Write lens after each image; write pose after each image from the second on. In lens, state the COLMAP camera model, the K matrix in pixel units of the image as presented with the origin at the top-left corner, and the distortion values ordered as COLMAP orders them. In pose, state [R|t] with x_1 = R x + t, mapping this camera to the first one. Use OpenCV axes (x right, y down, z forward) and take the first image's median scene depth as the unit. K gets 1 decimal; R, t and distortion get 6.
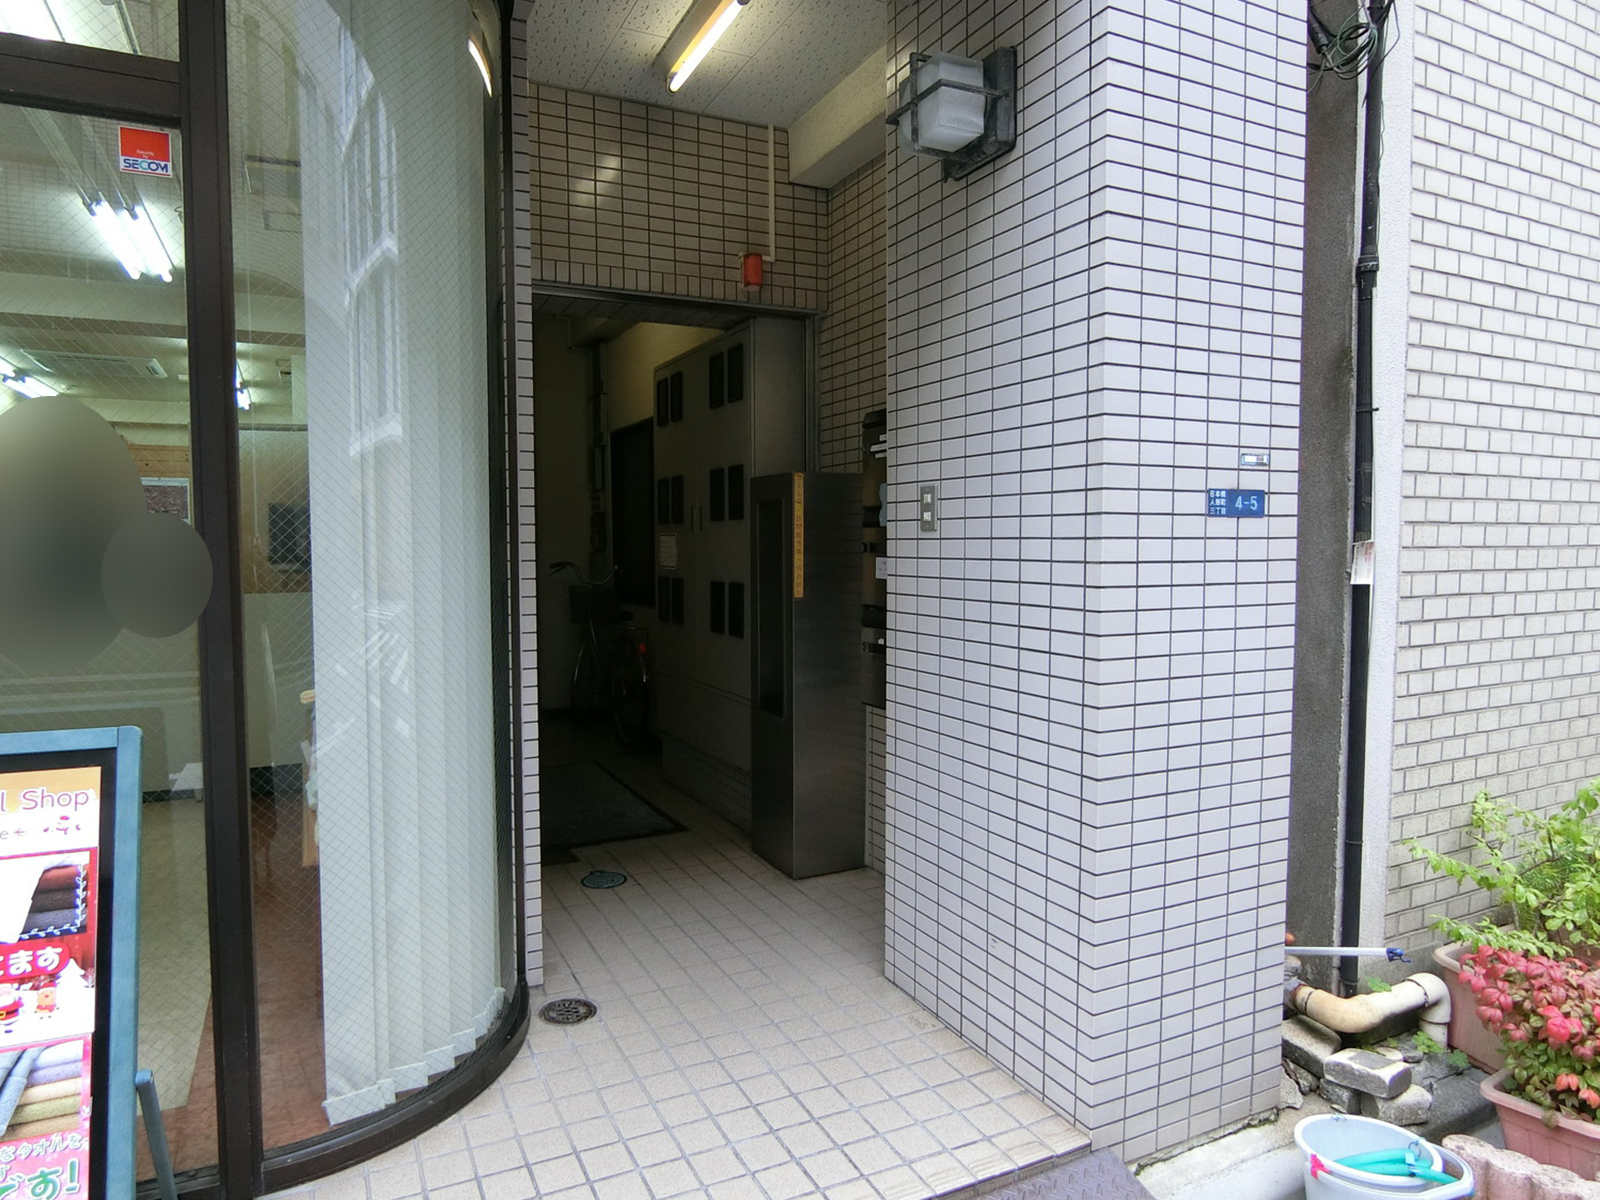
lens RADIAL K [[925.3, 0, 721.2], [0, 925.3, 593.3], [0, 0, 1]] dist [-0.019102, -0.000256]
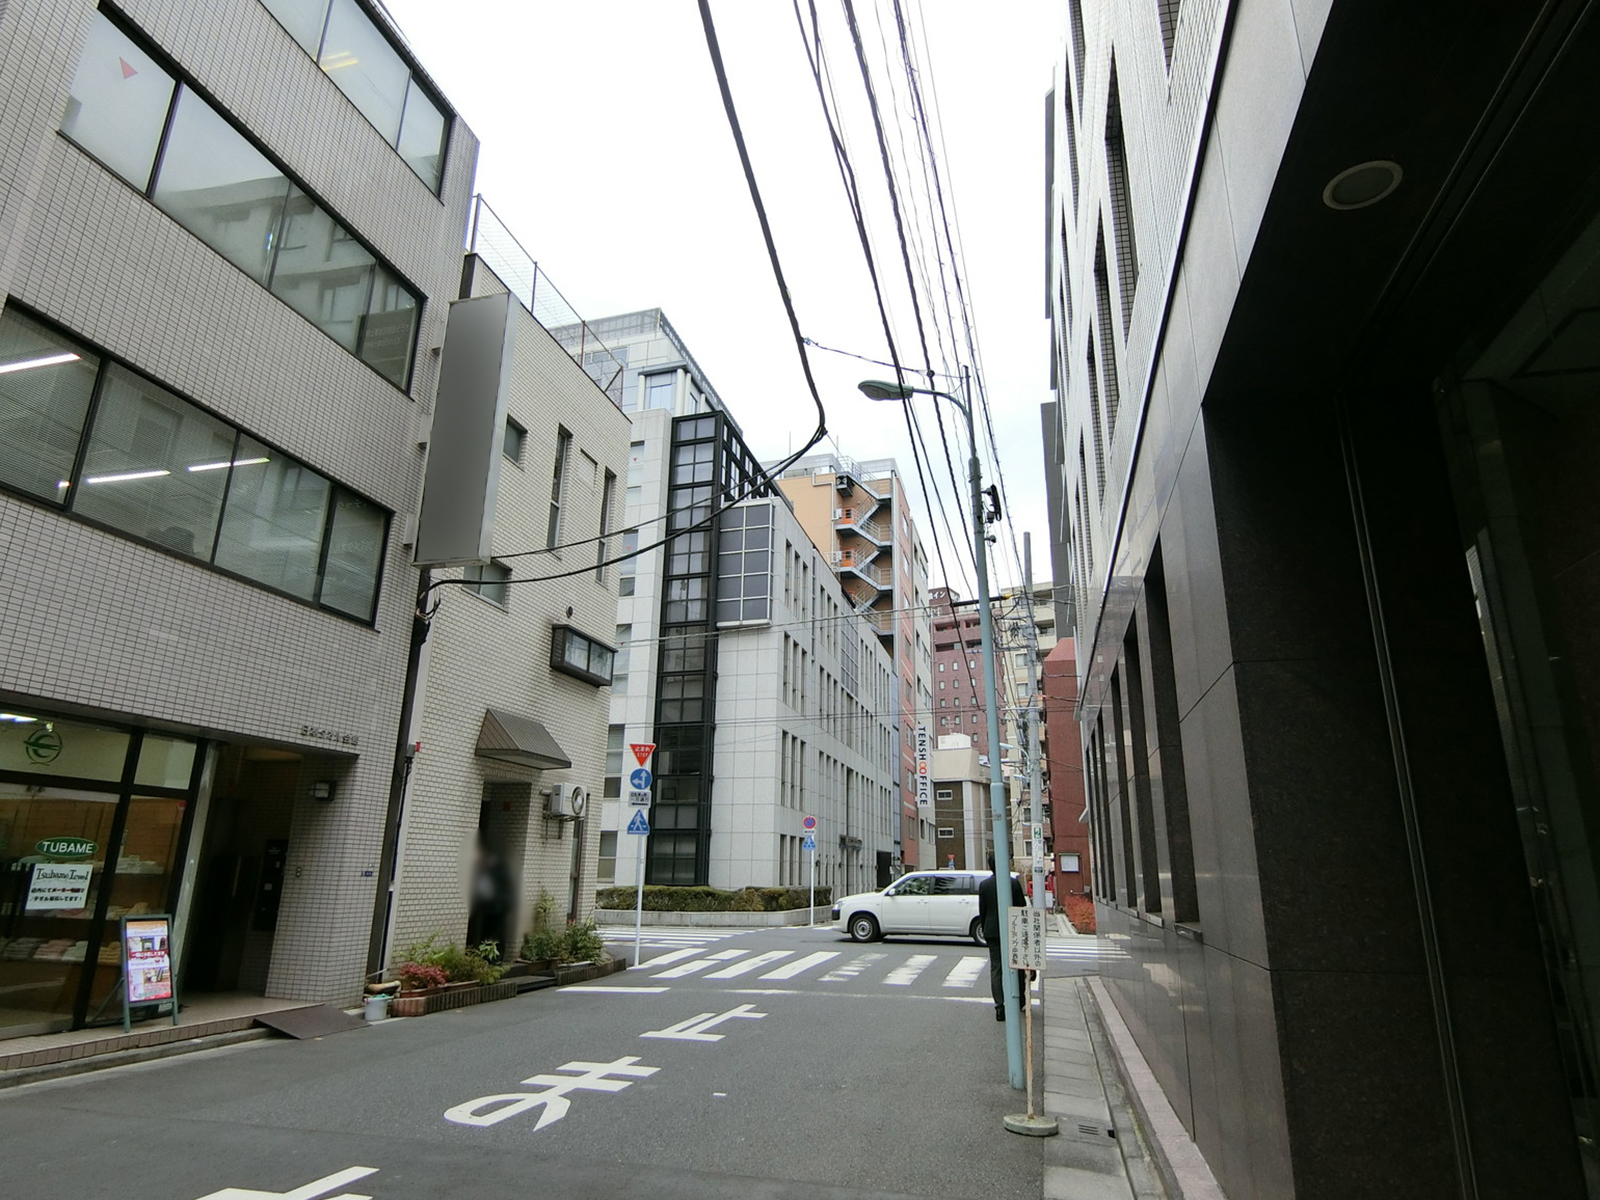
lens RADIAL K [[944.2, 0, 800.0], [0, 944.2, 600.0], [0, 0, 1]] dist [-0.002689, -0.001304]
pose [[0.618661, 0.233852, 0.750048, -3.043382], [0.027212, 0.947724, -0.317929, 0.263013], [-0.785187, 0.217101, 0.579956, -5.787733]]
